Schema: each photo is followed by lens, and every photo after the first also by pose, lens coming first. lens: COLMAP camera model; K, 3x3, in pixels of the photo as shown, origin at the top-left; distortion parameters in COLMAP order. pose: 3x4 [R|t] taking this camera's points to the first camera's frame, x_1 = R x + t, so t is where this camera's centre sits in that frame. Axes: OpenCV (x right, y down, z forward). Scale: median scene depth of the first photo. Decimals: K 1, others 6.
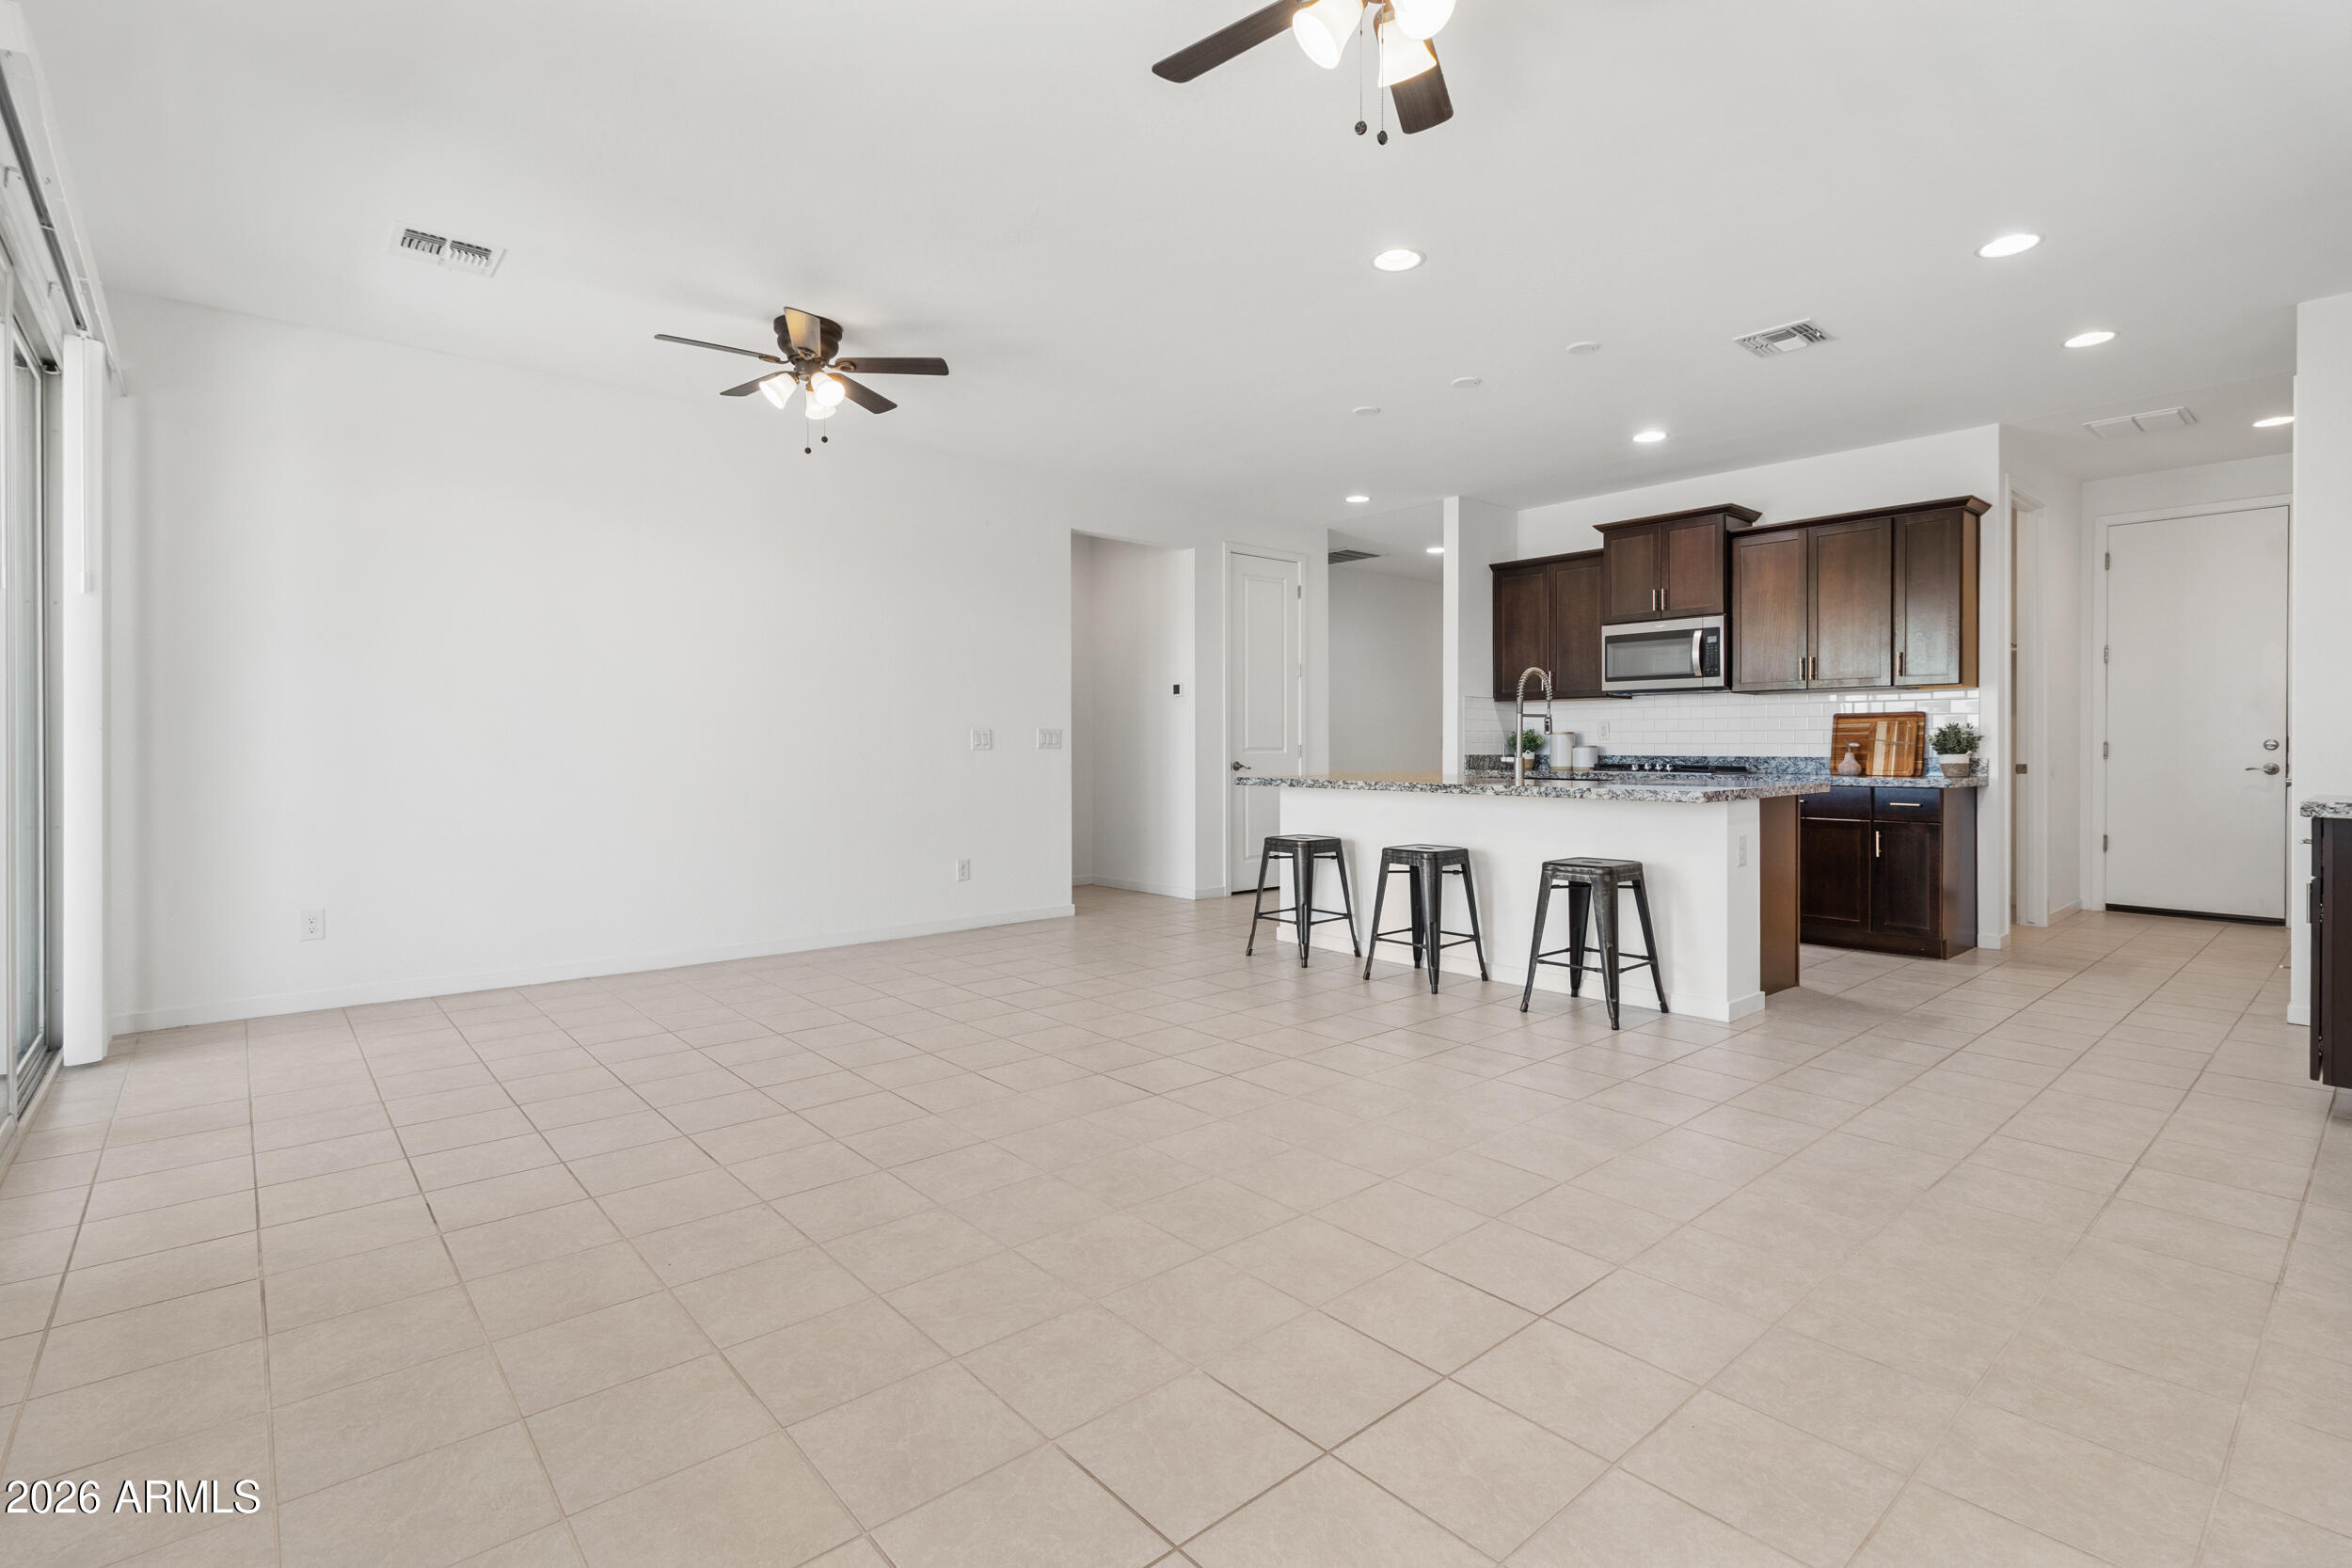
lens RADIAL K [[1093.7, 0, 1204.8], [0, 1093.7, 754.6], [0, 0, 1]] dist [-0.002498, -0.000878]
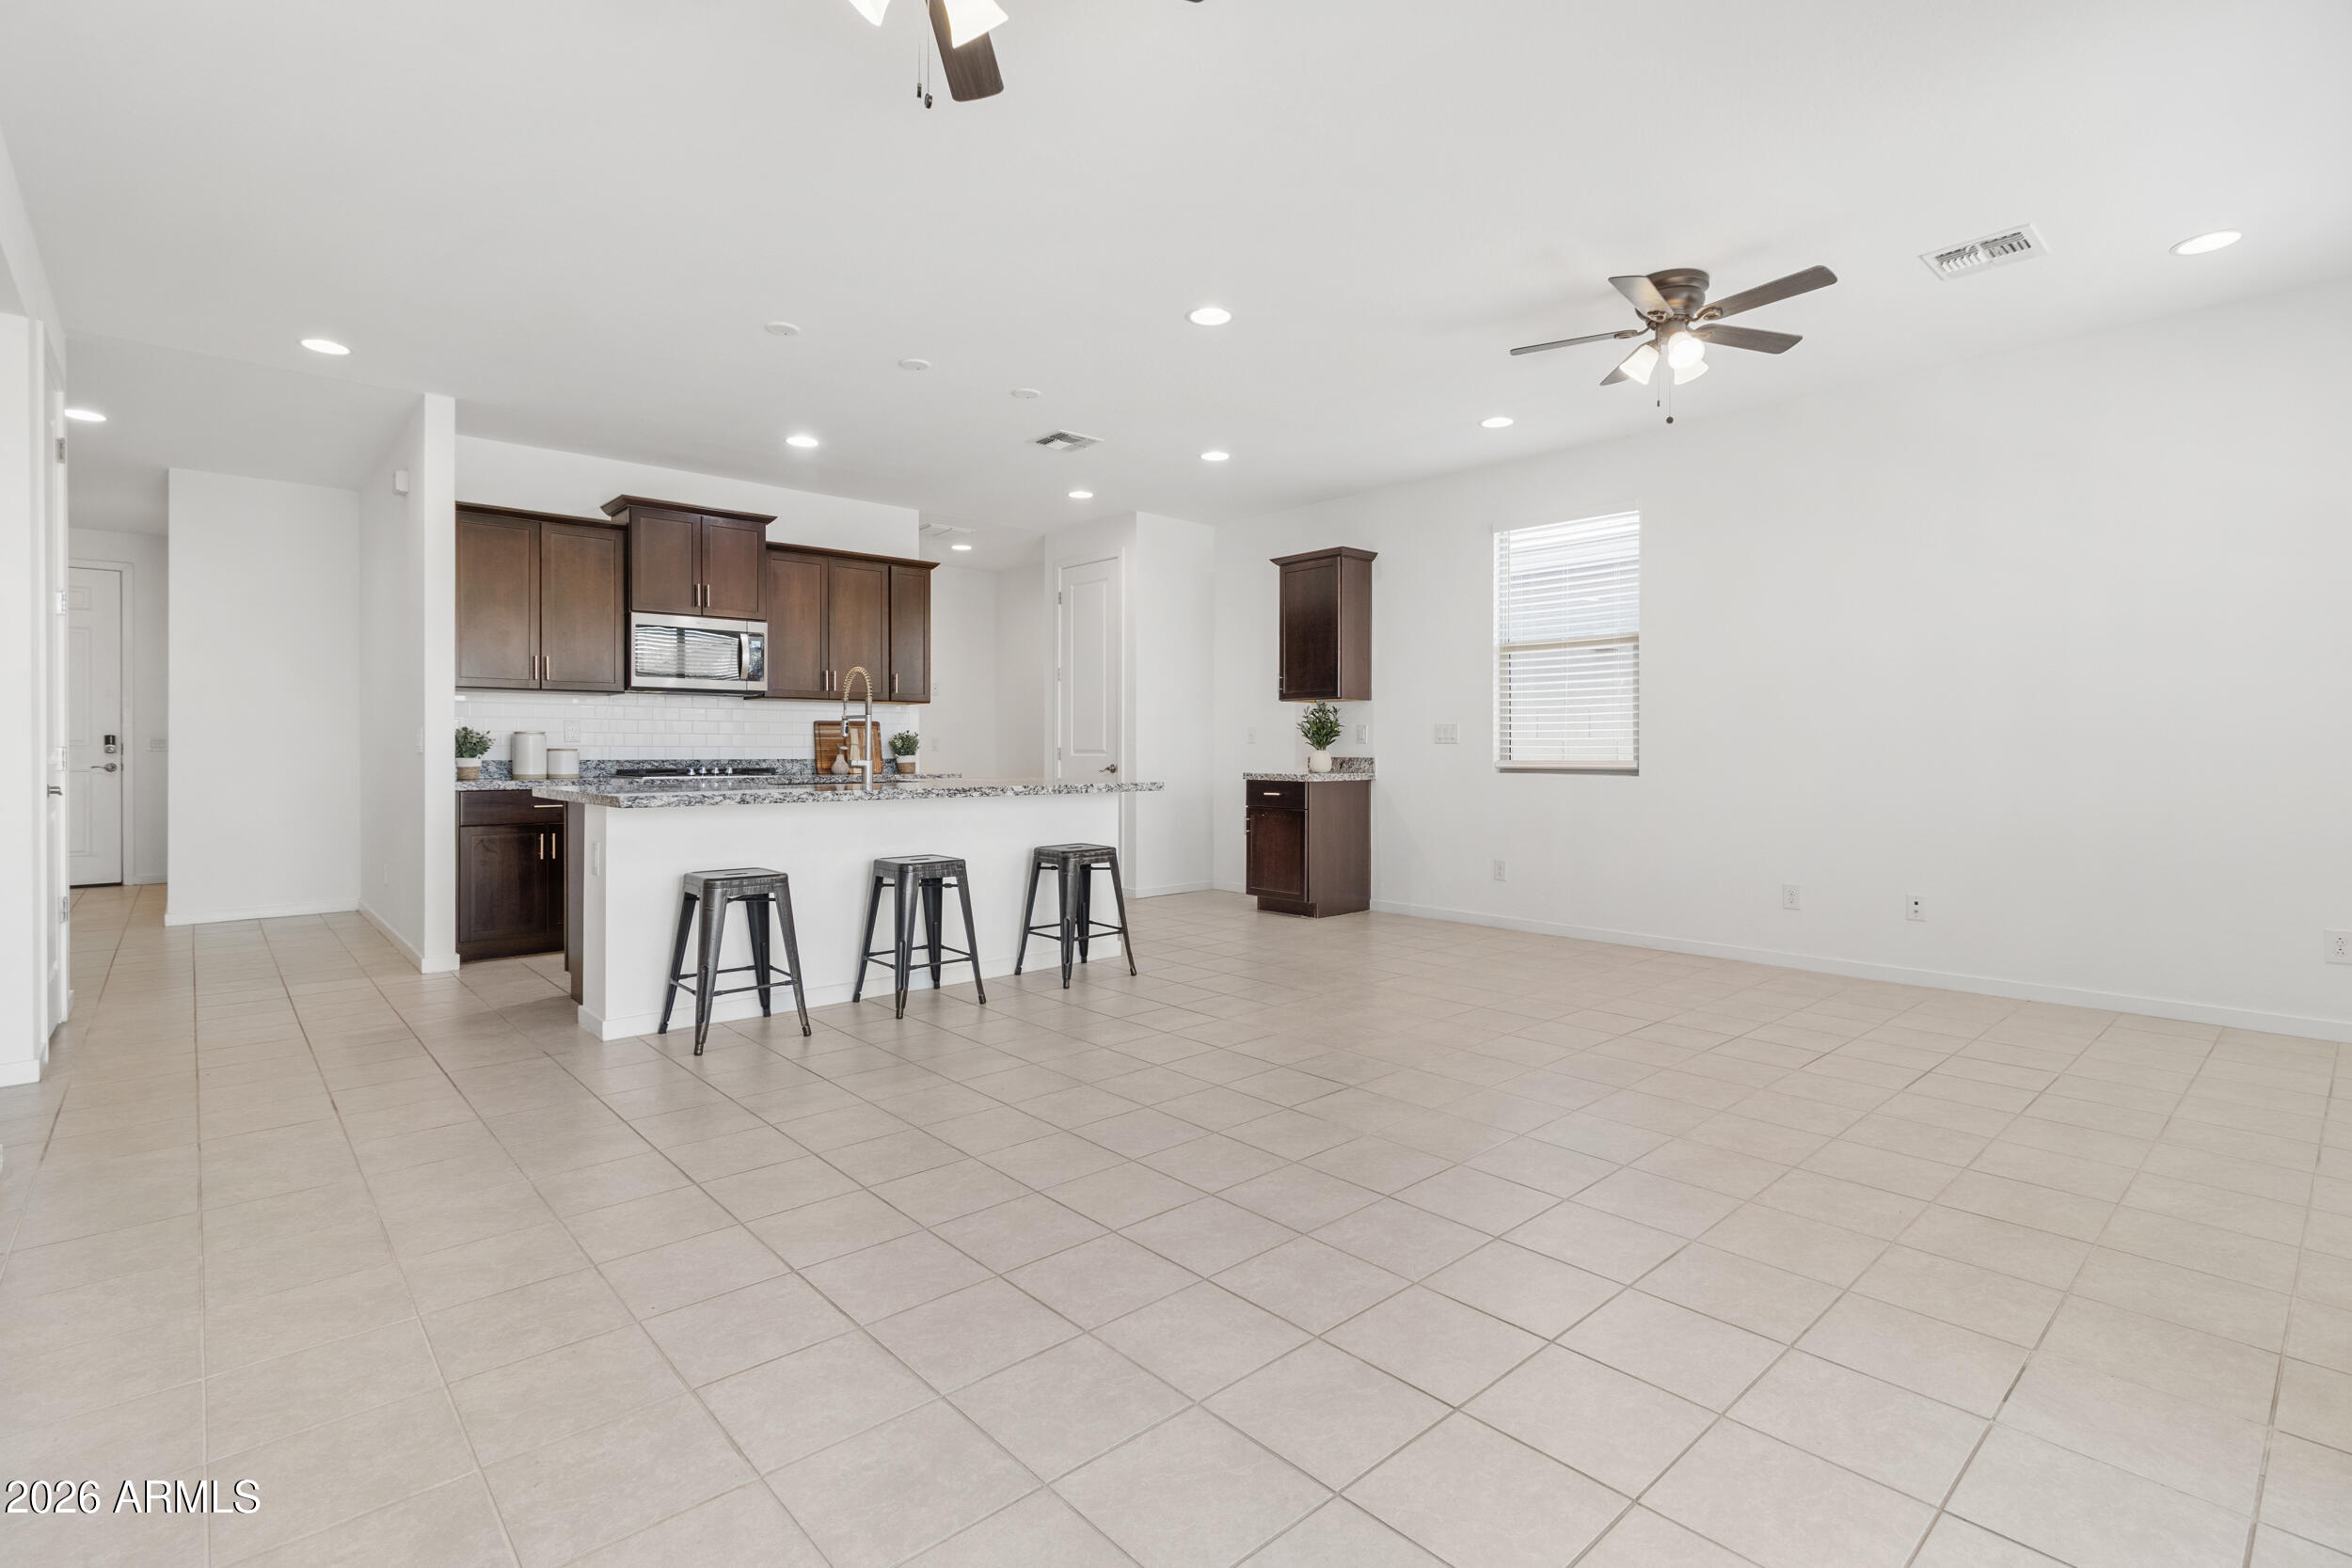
lens RADIAL K [[1093.7, 0, 1178.5], [0, 1093.7, 763.9], [0, 0, 1]] dist [-0.002498, -0.000878]
pose [[-0.006253, -0.010427, 0.999926, -0.620332], [0.005706, 0.999929, 0.010463, -0.002524], [-0.999964, 0.005771, -0.006193, 0.677201]]
